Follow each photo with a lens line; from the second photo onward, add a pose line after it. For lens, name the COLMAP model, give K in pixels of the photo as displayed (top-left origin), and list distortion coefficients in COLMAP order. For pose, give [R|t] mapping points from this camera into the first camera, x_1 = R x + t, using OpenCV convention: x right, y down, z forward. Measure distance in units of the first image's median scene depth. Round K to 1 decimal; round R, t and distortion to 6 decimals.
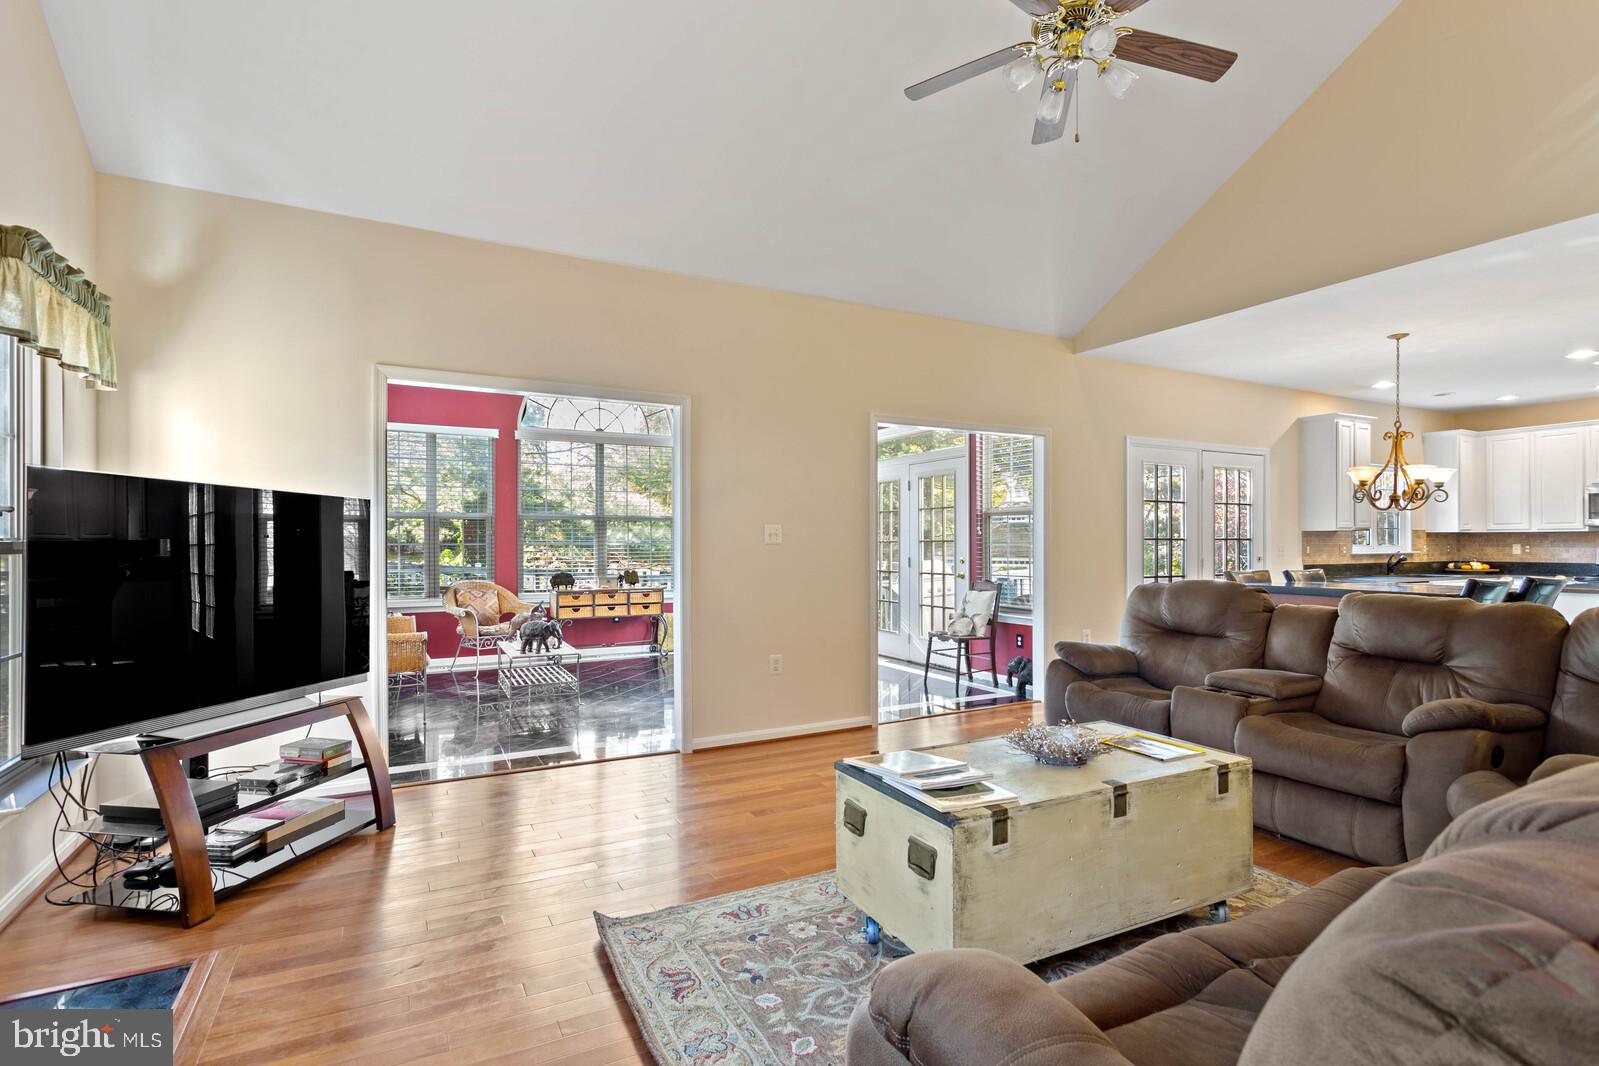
lens RADIAL K [[775.1, 0, 797.1], [0, 775.1, 539.6], [0, 0, 1]] dist [0.000742, 0.000114]
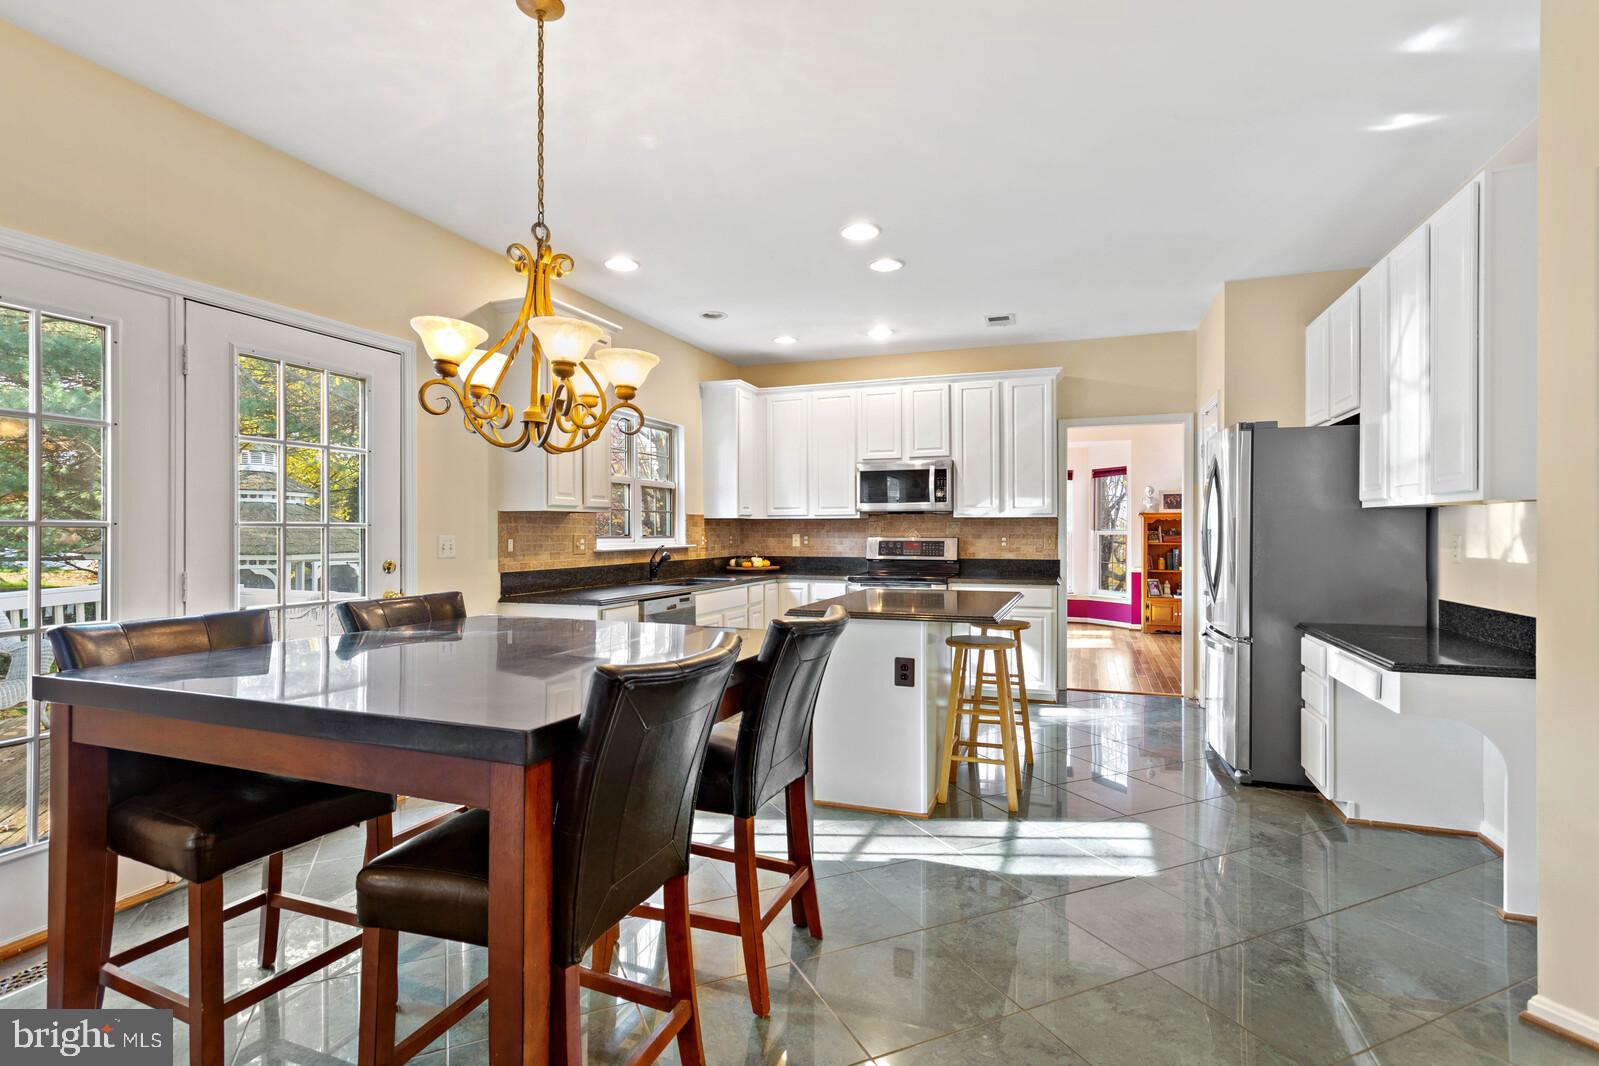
lens RADIAL K [[774.3, 0, 792.9], [0, 774.3, 530.2], [0, 0, 1]] dist [0.002477, 0.000657]
pose [[0.749683, 0.001121, 0.661796, 0.417506], [-0.001875, 0.999998, 0.000430, 0.001623], [-0.661795, -0.001563, 0.749684, 0.424502]]
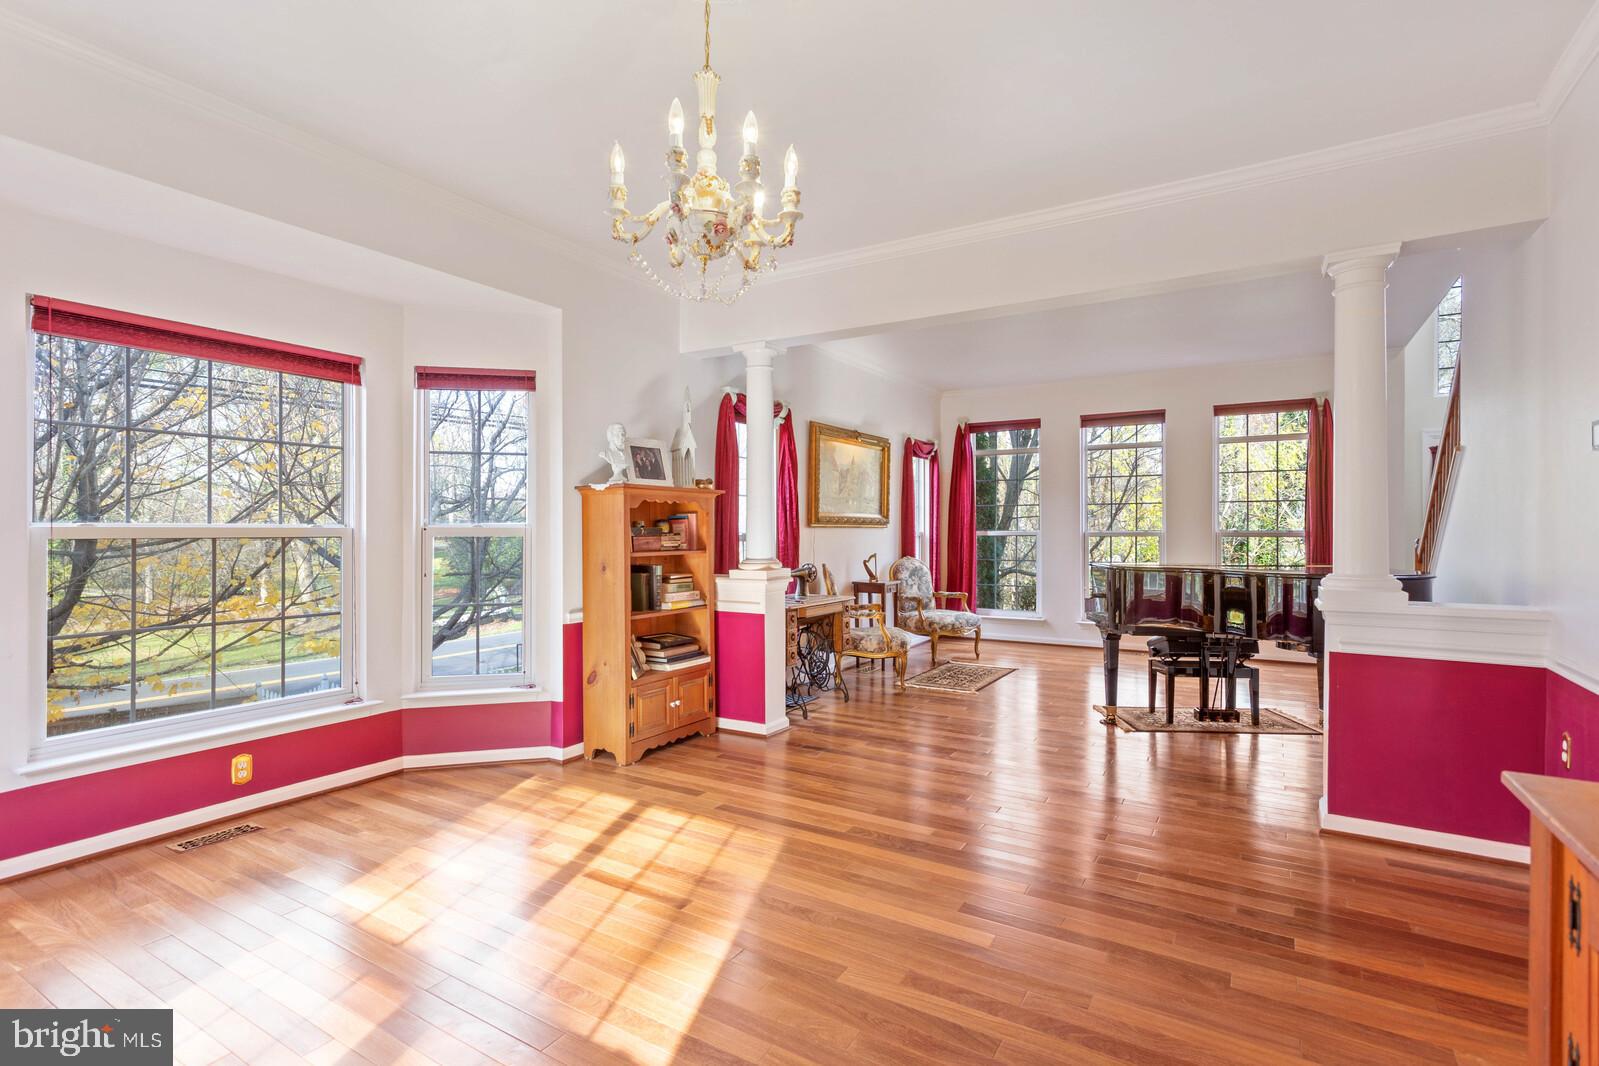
lens RADIAL K [[774.3, 0, 792.9], [0, 774.3, 530.2], [0, 0, 1]] dist [0.002477, 0.000657]
pose [[-0.503724, -0.002308, 0.863861, 1.106483], [-0.003984, 0.999992, 0.000348, 0.004562], [-0.863855, -0.003266, -0.503730, 1.115548]]
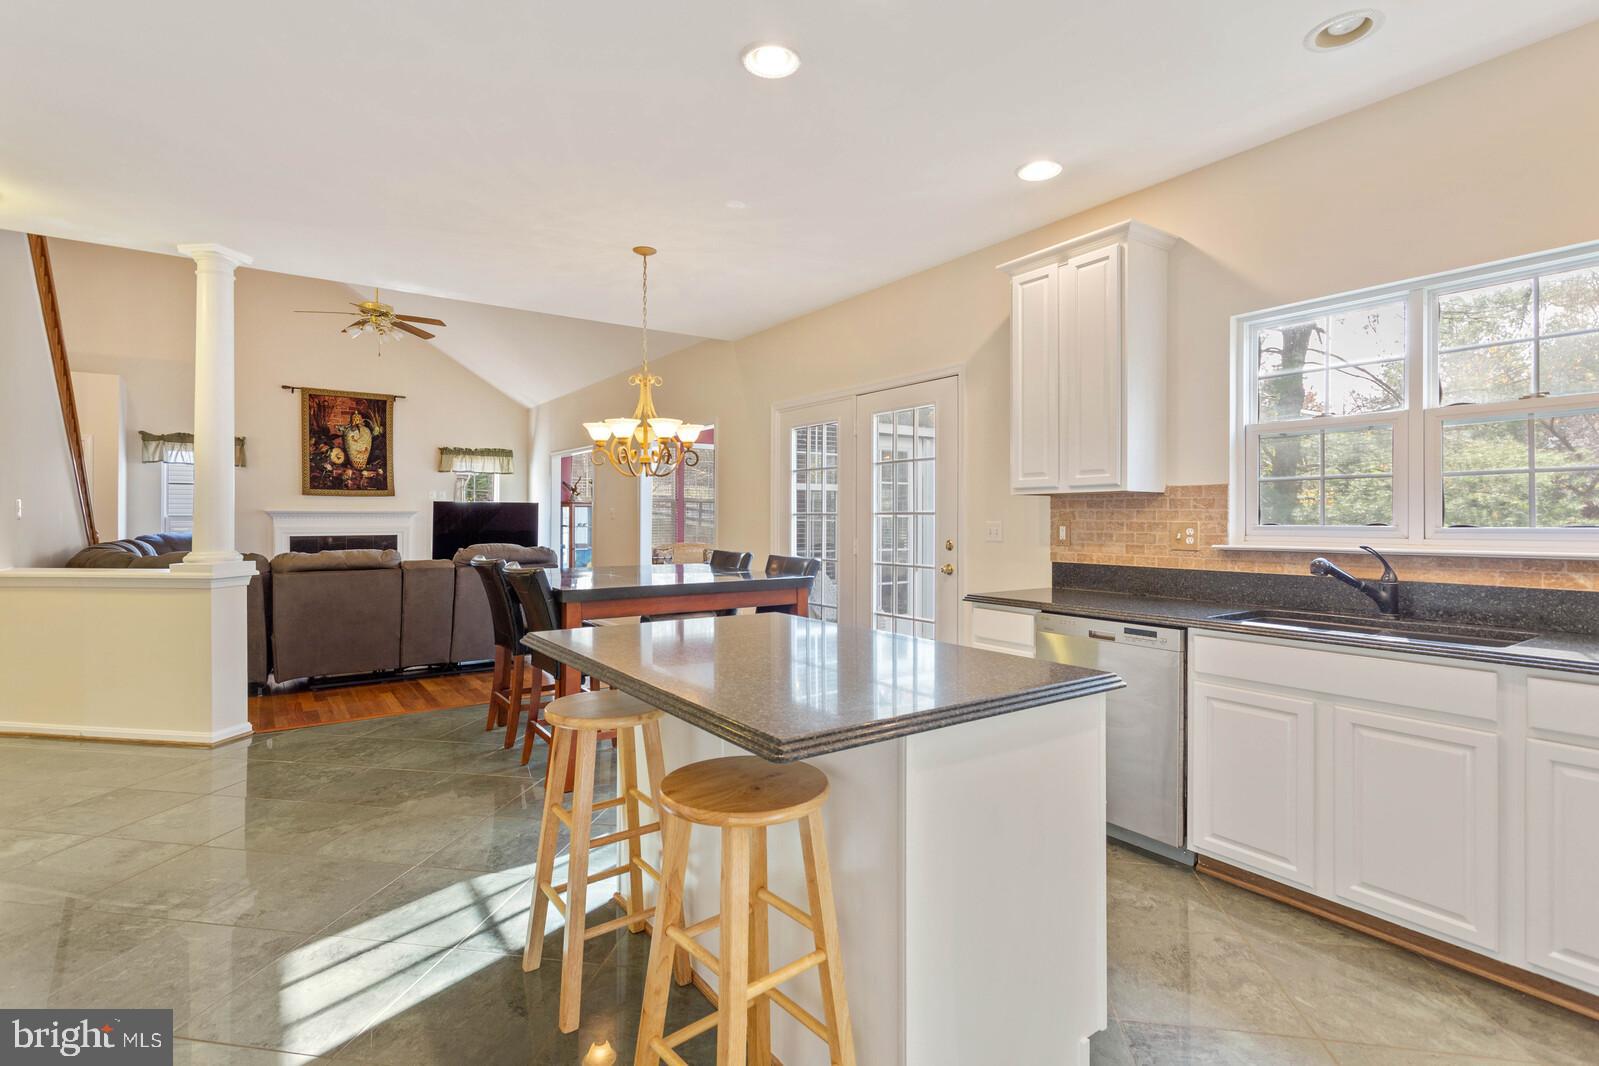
lens RADIAL K [[744.7, 0, 799.5], [0, 744.7, 533.0], [0, 0, 1]] dist [0.002192, 0.000409]
pose [[0.120458, 0.018841, -0.992540, 1.049427], [0.002981, 0.999809, 0.019341, 0.003279], [0.992714, -0.005289, 0.120379, 0.727082]]
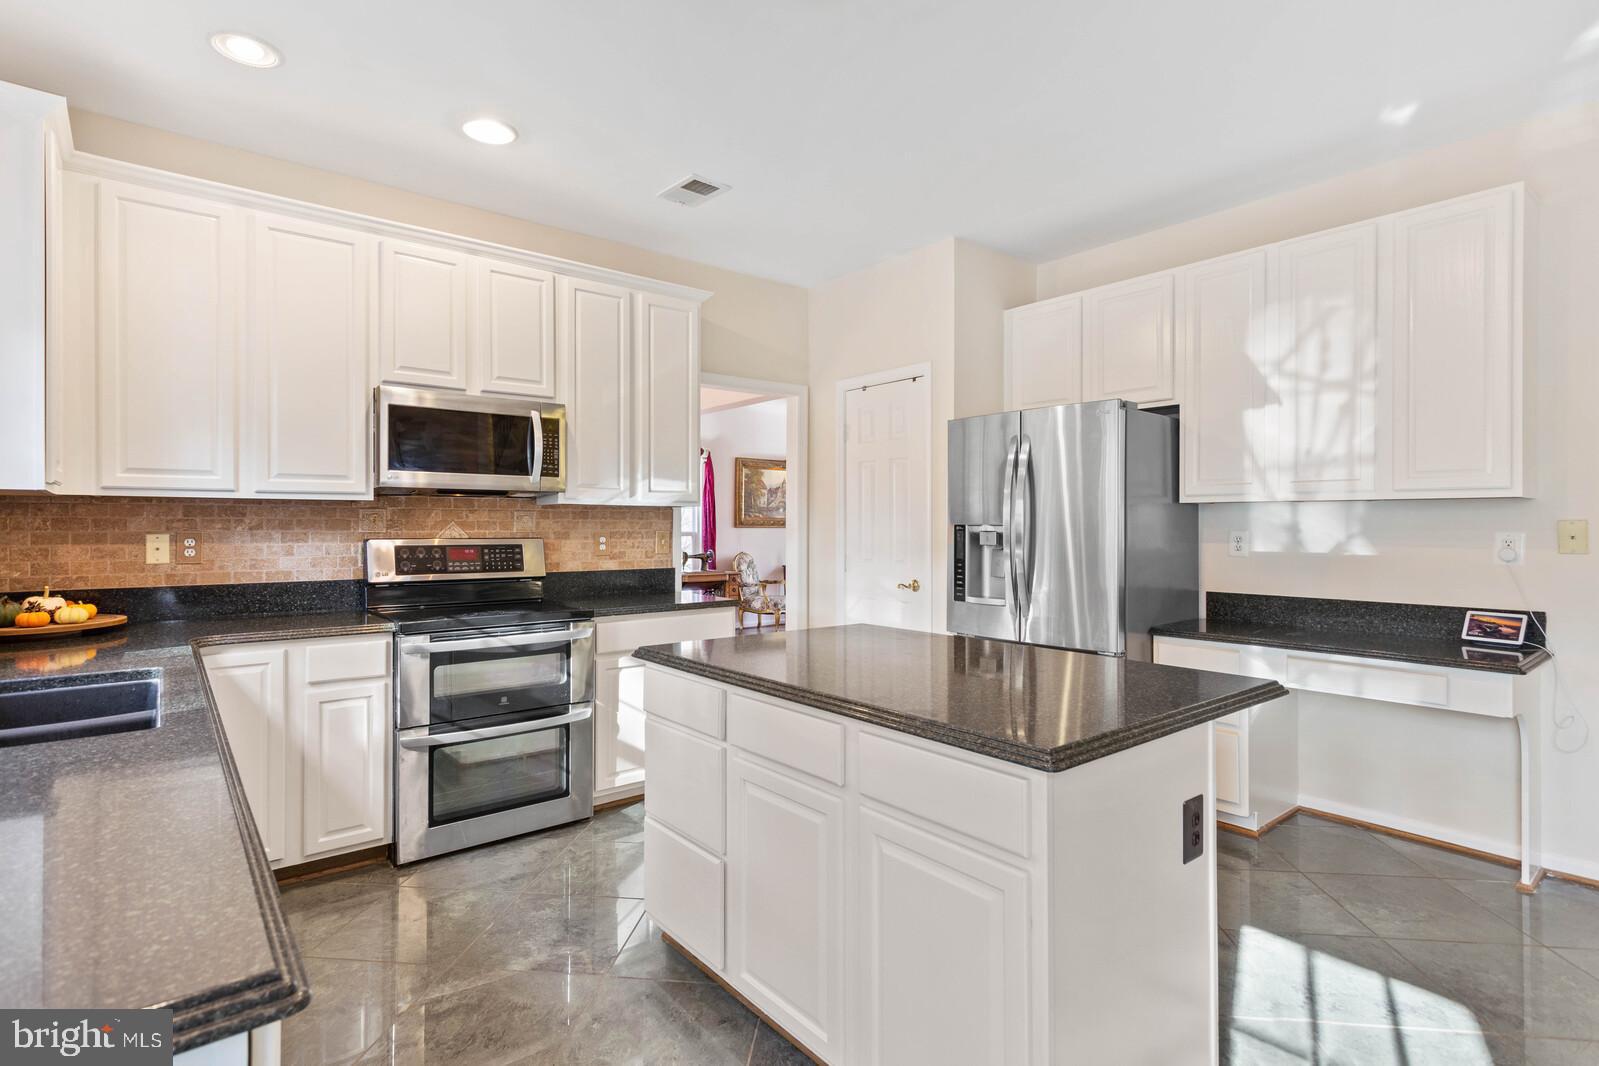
lens RADIAL K [[774.3, 0, 792.9], [0, 774.3, 530.2], [0, 0, 1]] dist [0.002477, 0.000657]
pose [[-0.180342, -0.003044, 0.983599, 0.572526], [-0.001468, 0.999995, 0.002826, 0.002879], [-0.983603, -0.000934, -0.180346, 0.831993]]
